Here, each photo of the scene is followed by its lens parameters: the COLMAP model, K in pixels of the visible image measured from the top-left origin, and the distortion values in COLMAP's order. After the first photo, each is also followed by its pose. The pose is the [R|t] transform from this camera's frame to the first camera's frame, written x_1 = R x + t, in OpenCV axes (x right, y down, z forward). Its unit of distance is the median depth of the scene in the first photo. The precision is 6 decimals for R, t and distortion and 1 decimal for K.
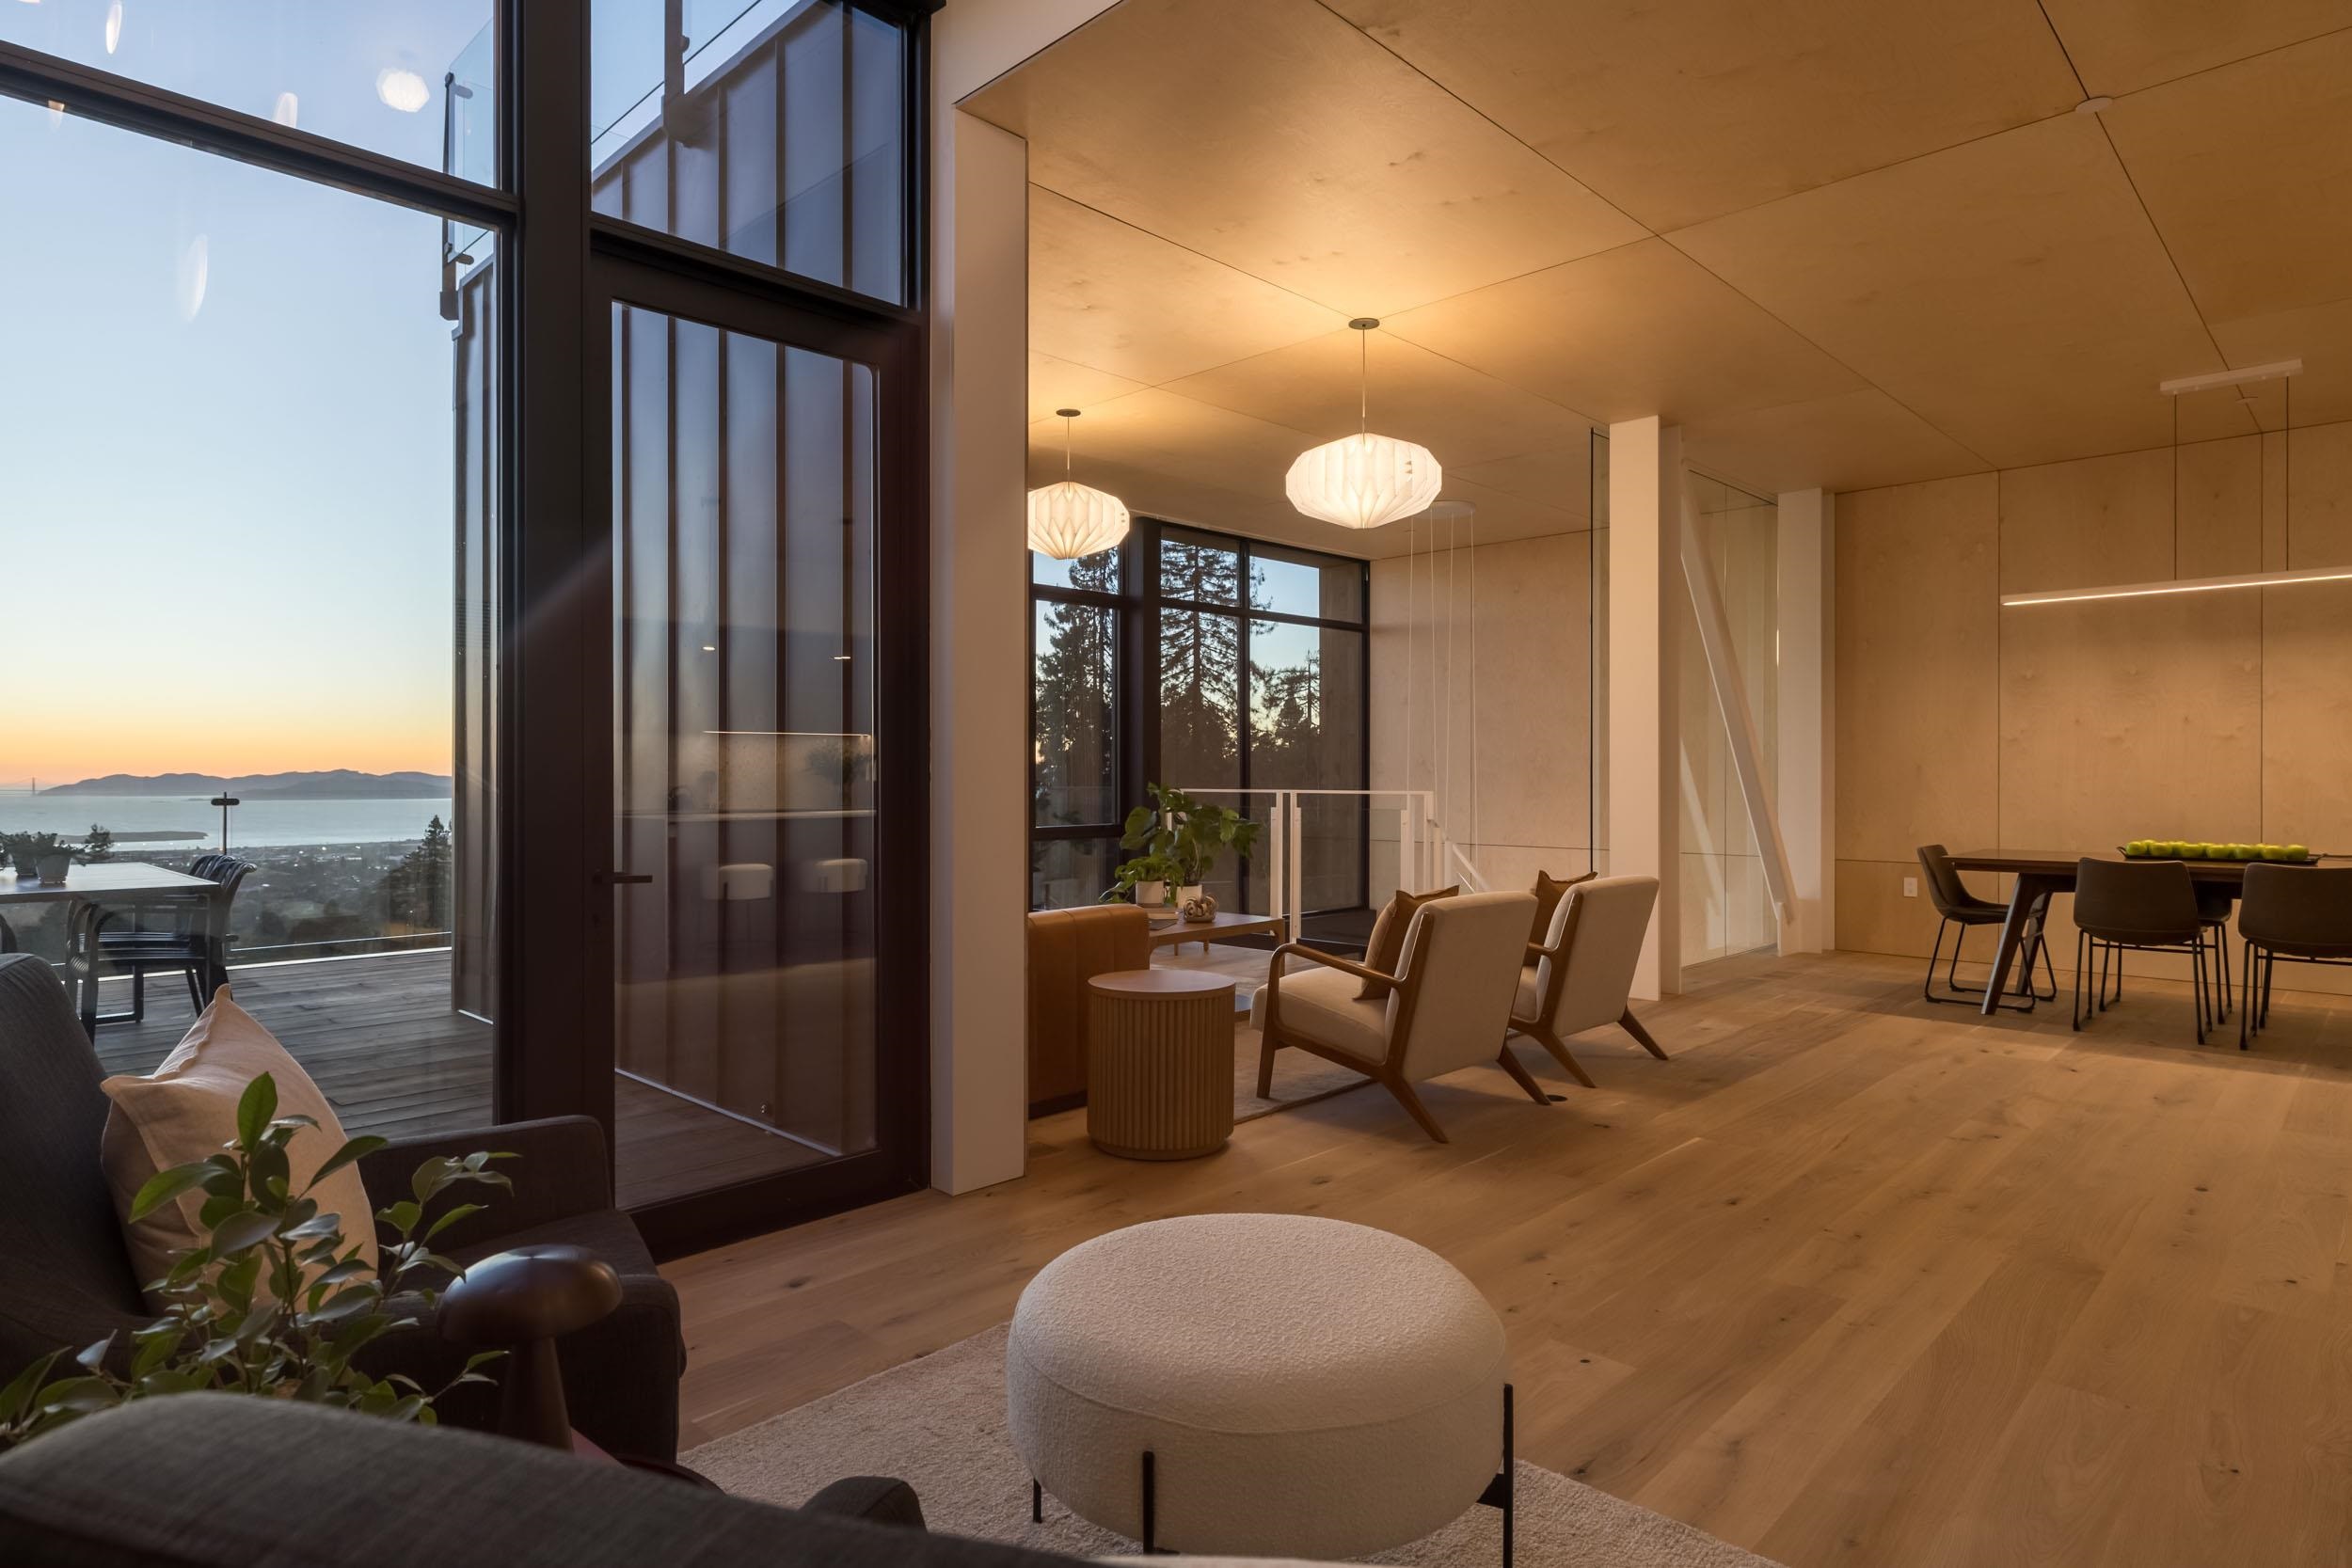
lens RADIAL K [[1306.0, 0, 1176.0], [0, 1306.0, 784.0], [0, 0, 1]] dist [-0.001981, -0.001383]
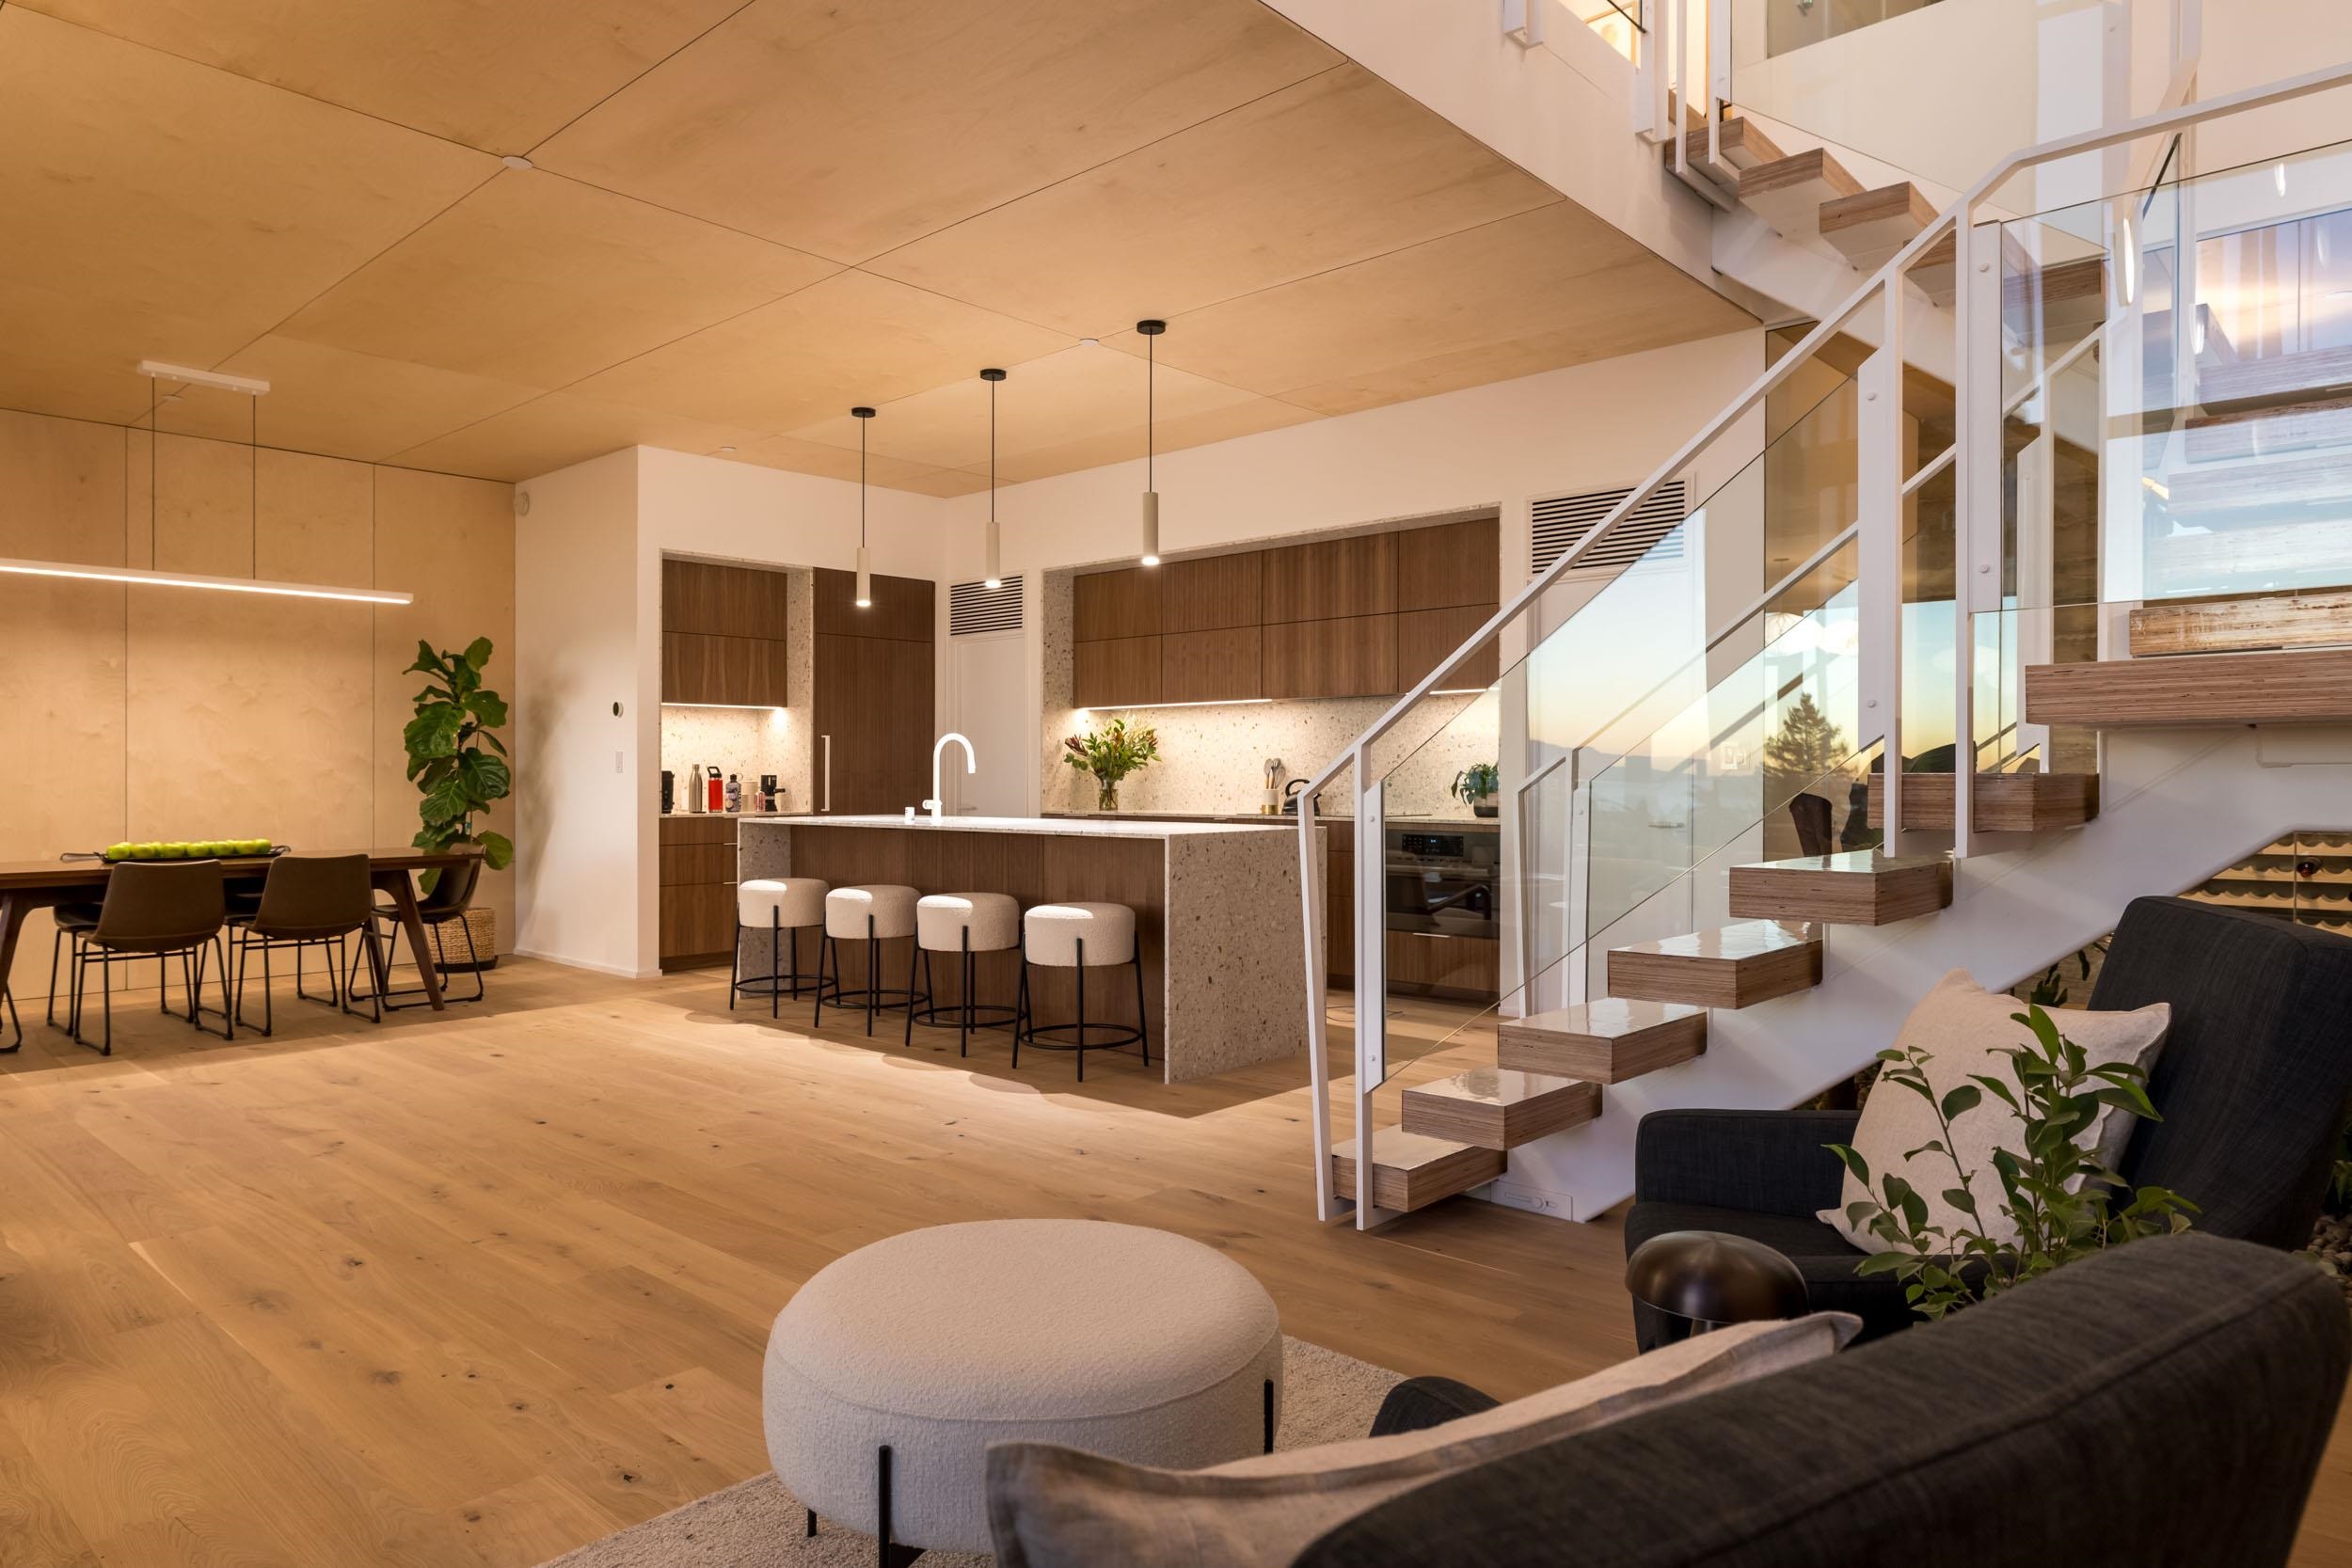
lens RADIAL K [[1403.0, 0, 1170.6], [0, 1403.0, 835.1], [0, 0, 1]] dist [-0.002041, -0.000507]
pose [[-0.028998, -0.043449, 0.998635, -0.477054], [0.008508, 0.999008, 0.043712, -0.000910], [-0.999543, 0.009764, -0.028600, 0.448976]]
